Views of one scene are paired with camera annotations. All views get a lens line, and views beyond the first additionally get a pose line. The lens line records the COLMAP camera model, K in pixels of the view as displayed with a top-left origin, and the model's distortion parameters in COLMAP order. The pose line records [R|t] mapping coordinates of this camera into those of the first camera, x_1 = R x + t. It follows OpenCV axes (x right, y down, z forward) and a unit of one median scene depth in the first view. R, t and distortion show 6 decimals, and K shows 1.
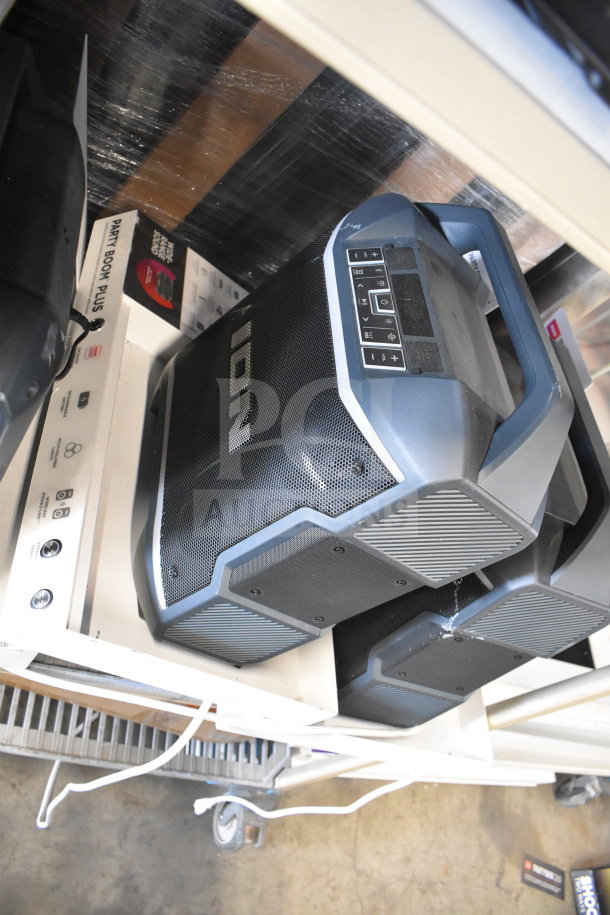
lens RADIAL K [[733.7, 0, 308.9], [0, 733.7, 456.8], [0, 0, 1]] dist [-0.015926, -0.000493]
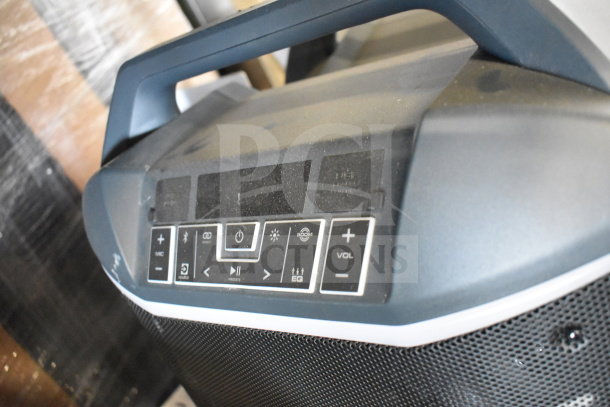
lens RADIAL K [[579.8, 0, 304.8], [0, 579.8, 205.5], [0, 0, 1]] dist [0.003646, 0.000000]
pose [[0.101057, -0.989592, 0.102447, 0.081260], [0.994079, 0.096305, -0.050326, -0.129978], [0.039936, 0.106926, 0.993465, 0.504778]]
